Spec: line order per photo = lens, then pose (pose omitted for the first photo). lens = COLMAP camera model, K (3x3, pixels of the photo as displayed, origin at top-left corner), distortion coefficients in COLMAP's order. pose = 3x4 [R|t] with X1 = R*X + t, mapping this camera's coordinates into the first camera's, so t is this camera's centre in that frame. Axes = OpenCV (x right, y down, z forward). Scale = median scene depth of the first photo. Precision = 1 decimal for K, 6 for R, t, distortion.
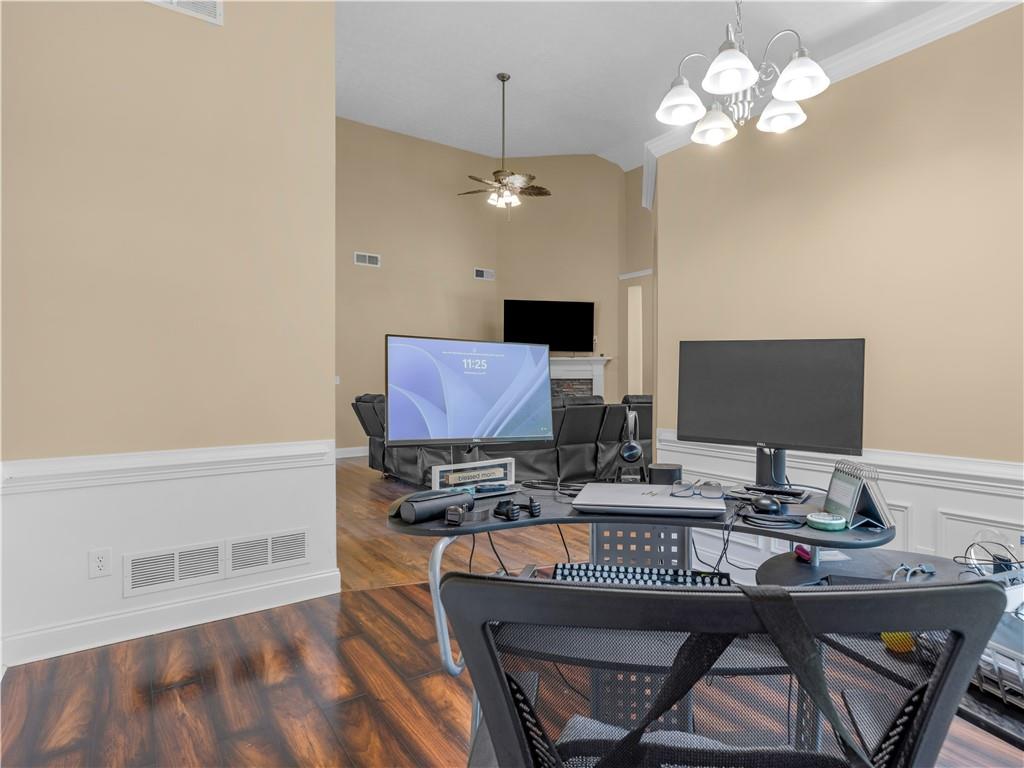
lens RADIAL K [[534.3, 0, 559.8], [0, 534.3, 381.1], [0, 0, 1]] dist [-0.000830, -0.000462]
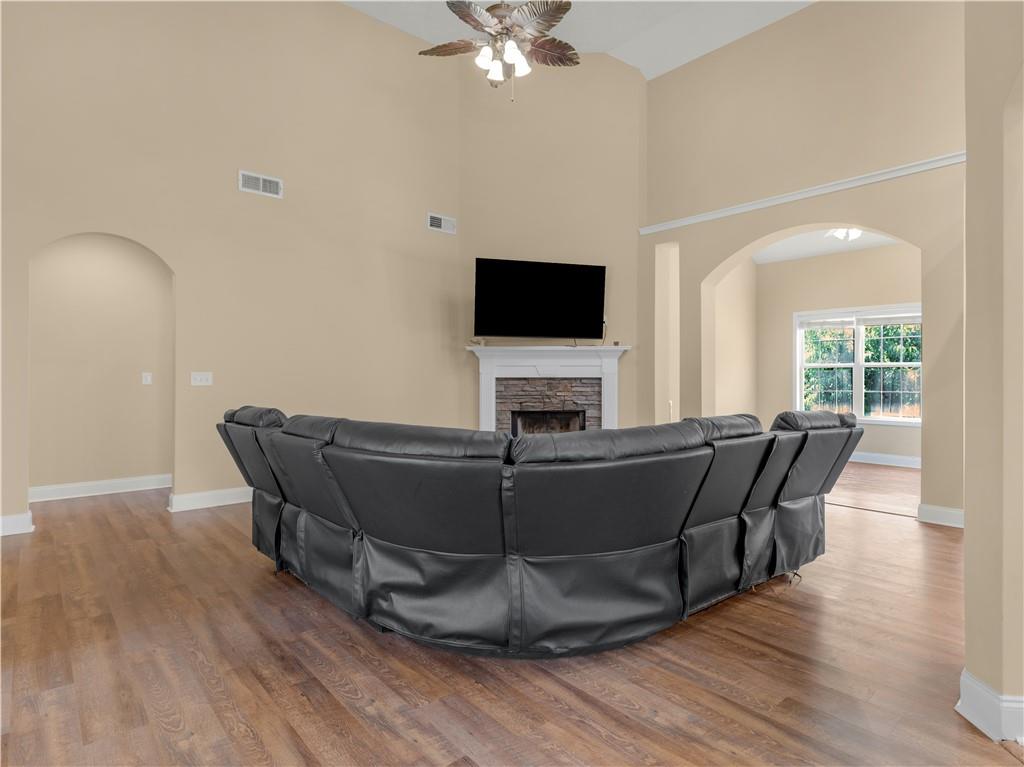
lens RADIAL K [[573.8, 0, 531.6], [0, 573.8, 381.1], [0, 0, 1]] dist [0.001302, -0.000565]
pose [[0.997596, 0.003900, 0.069192, -0.090358], [-0.004026, 0.999990, 0.001689, -0.001414], [-0.069185, -0.001963, 0.997602, 0.306942]]
